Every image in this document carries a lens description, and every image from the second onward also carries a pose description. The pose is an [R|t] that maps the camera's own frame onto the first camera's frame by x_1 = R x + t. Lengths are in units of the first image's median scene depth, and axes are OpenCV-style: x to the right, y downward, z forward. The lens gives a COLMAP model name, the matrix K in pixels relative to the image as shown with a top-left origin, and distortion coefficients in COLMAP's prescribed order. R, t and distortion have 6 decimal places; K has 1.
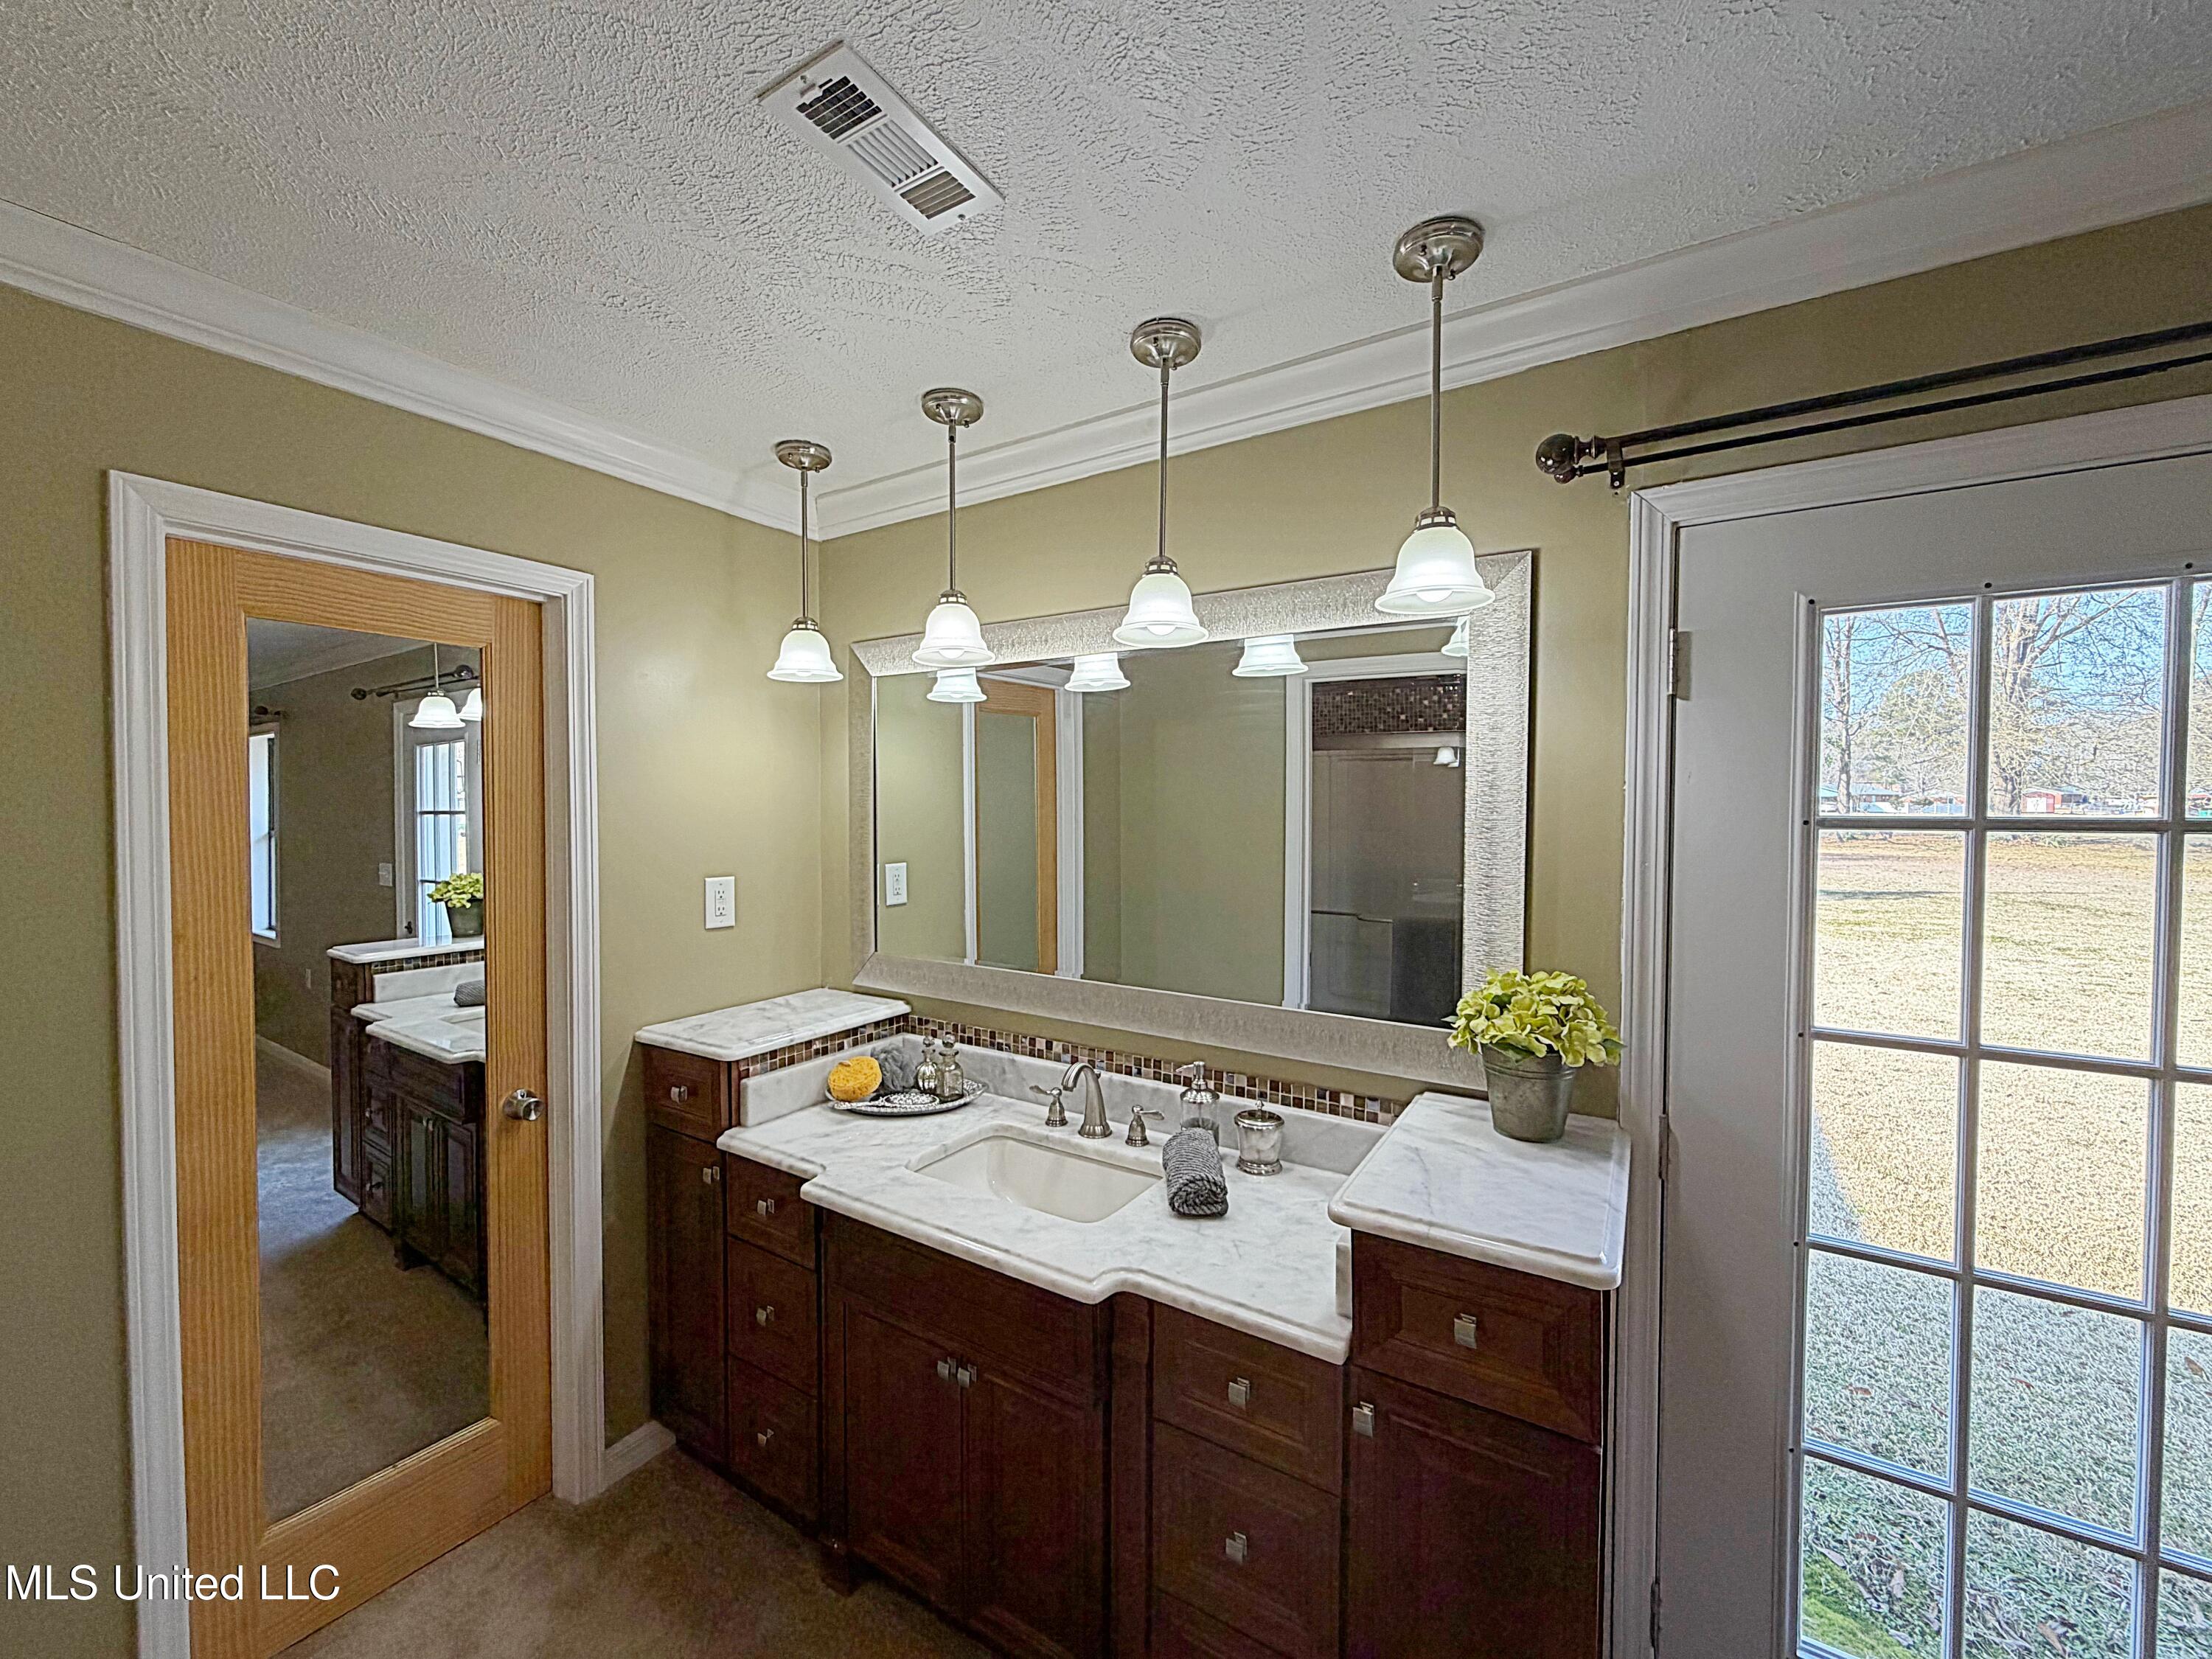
lens RADIAL K [[910.5, 0, 1116.5], [0, 910.5, 823.4], [0, 0, 1]] dist [-0.002015, -0.000125]
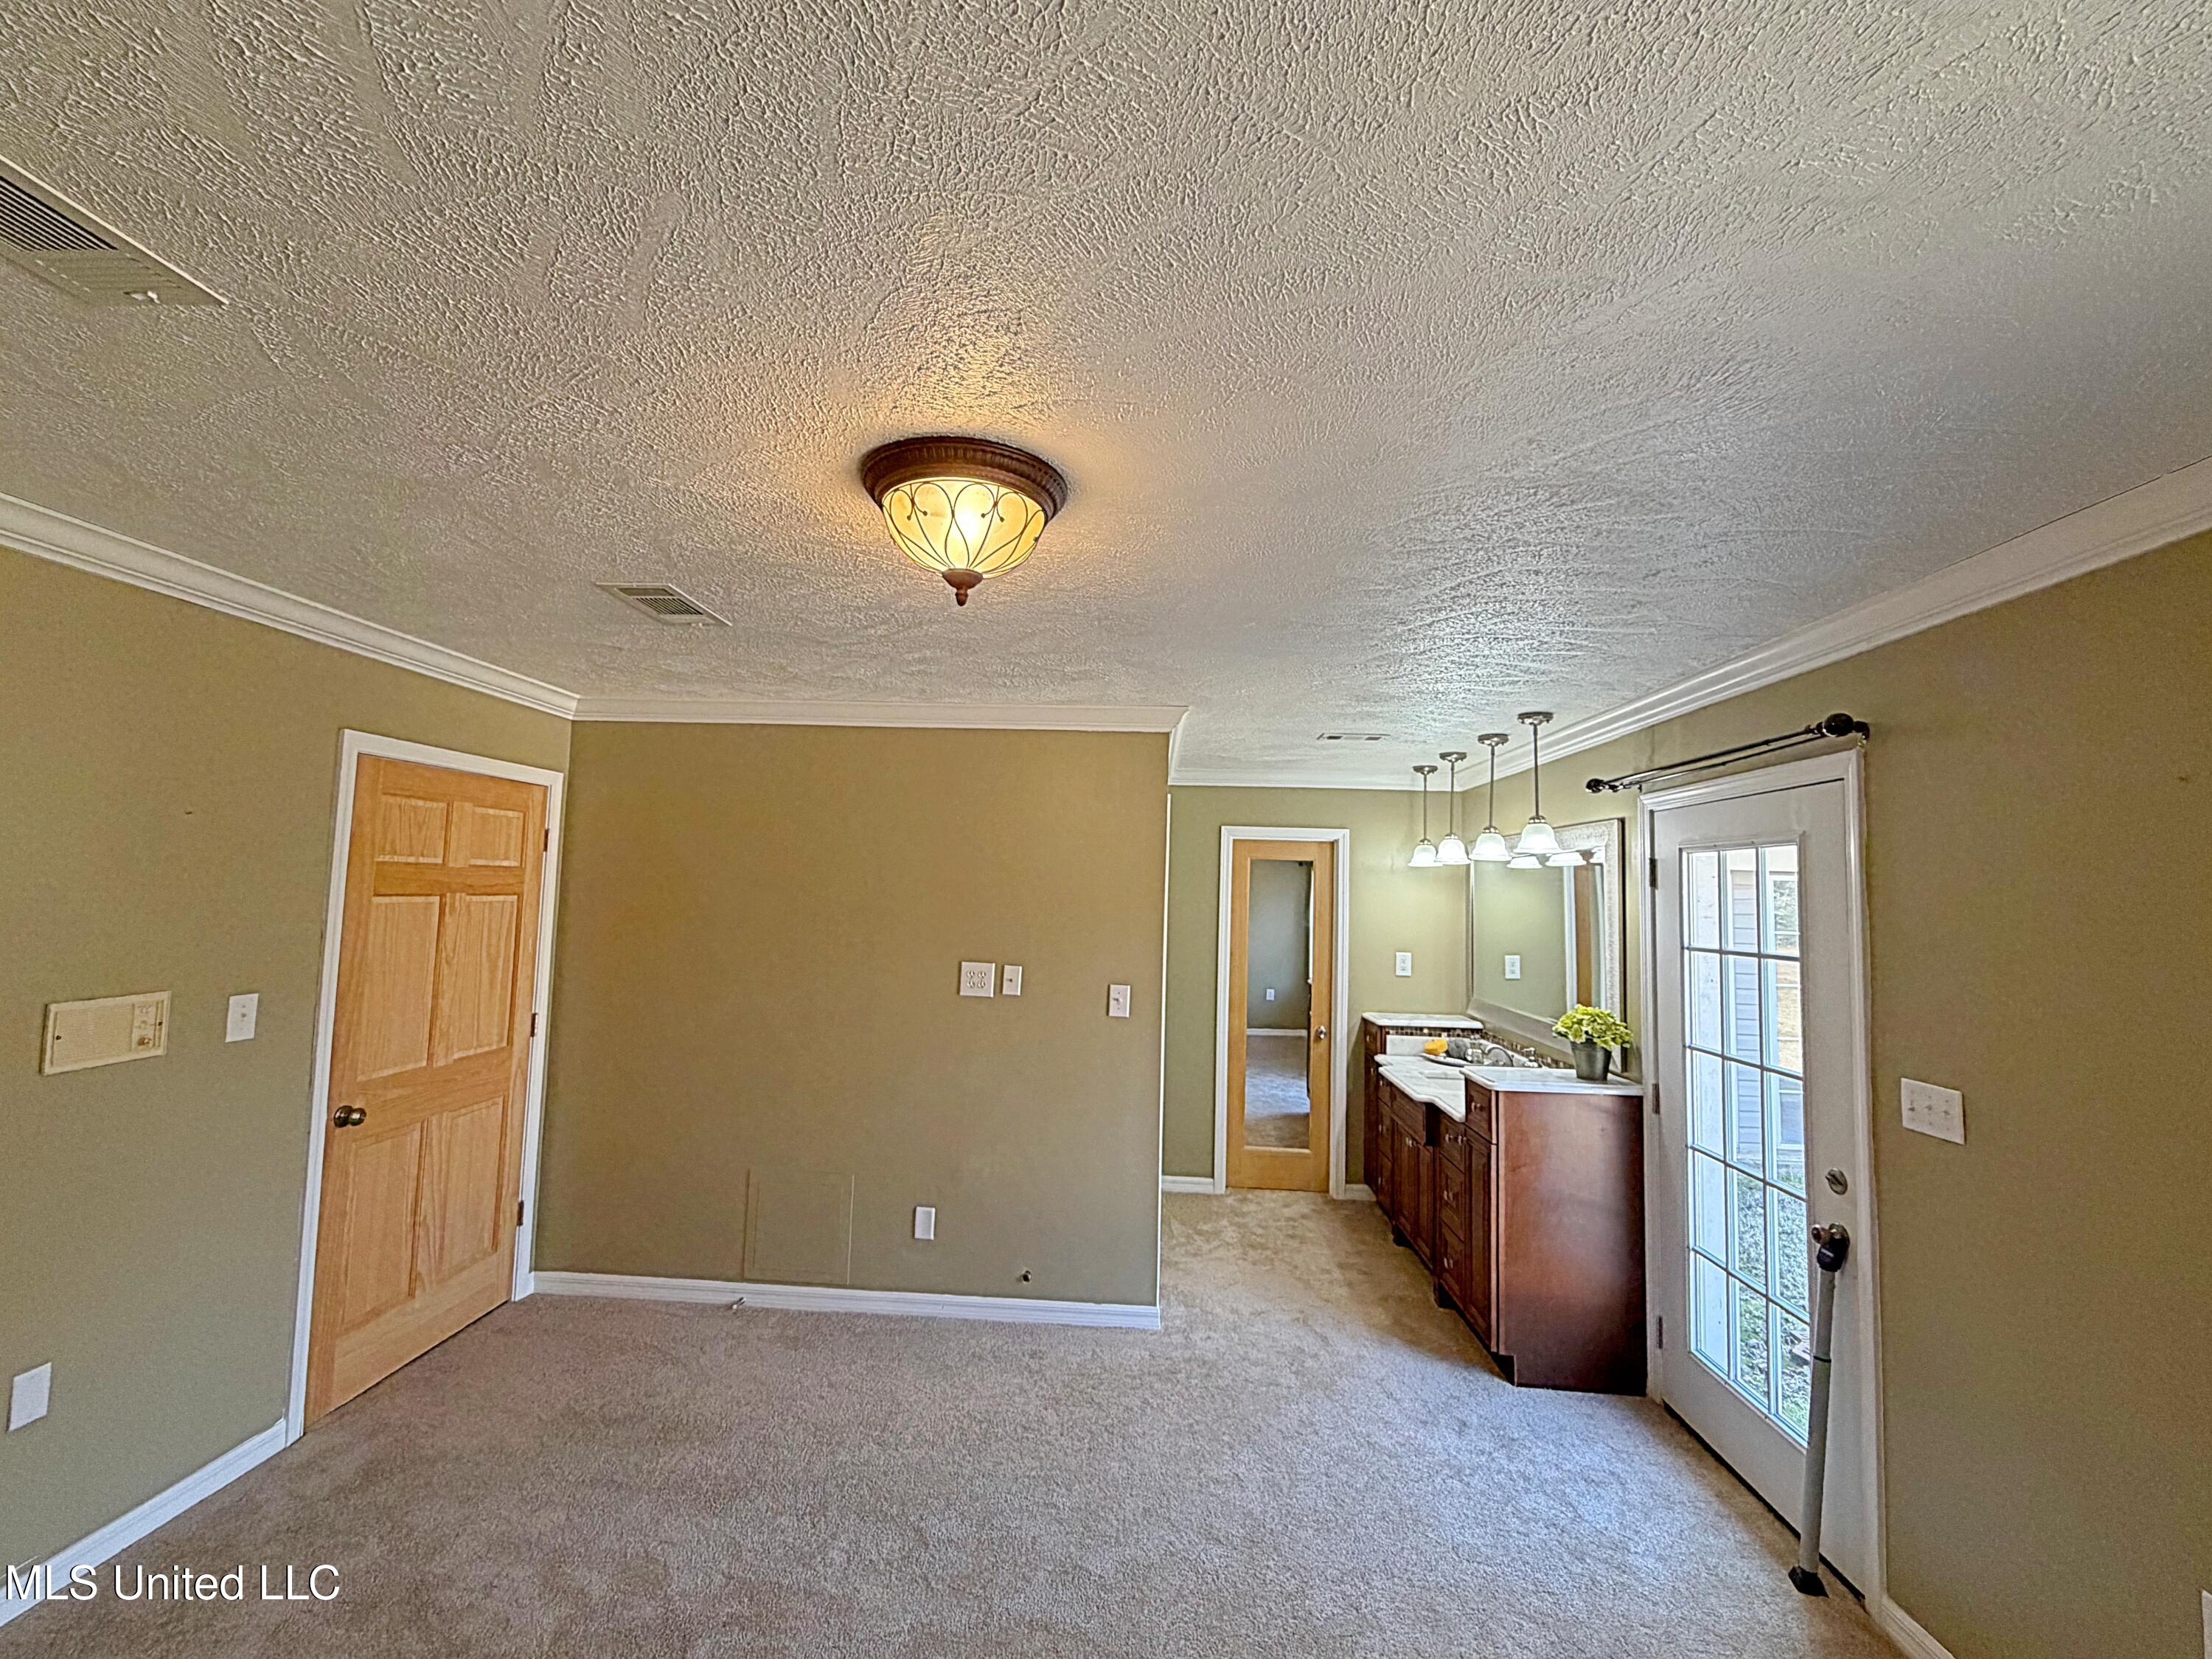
lens RADIAL K [[910.5, 0, 1106.5], [0, 910.5, 831.9], [0, 0, 1]] dist [-0.002015, -0.000125]
pose [[0.517040, -0.045747, -0.854738, 1.245143], [-0.056172, 0.994605, -0.087212, -0.002242], [0.854116, 0.093105, 0.511681, -0.890138]]
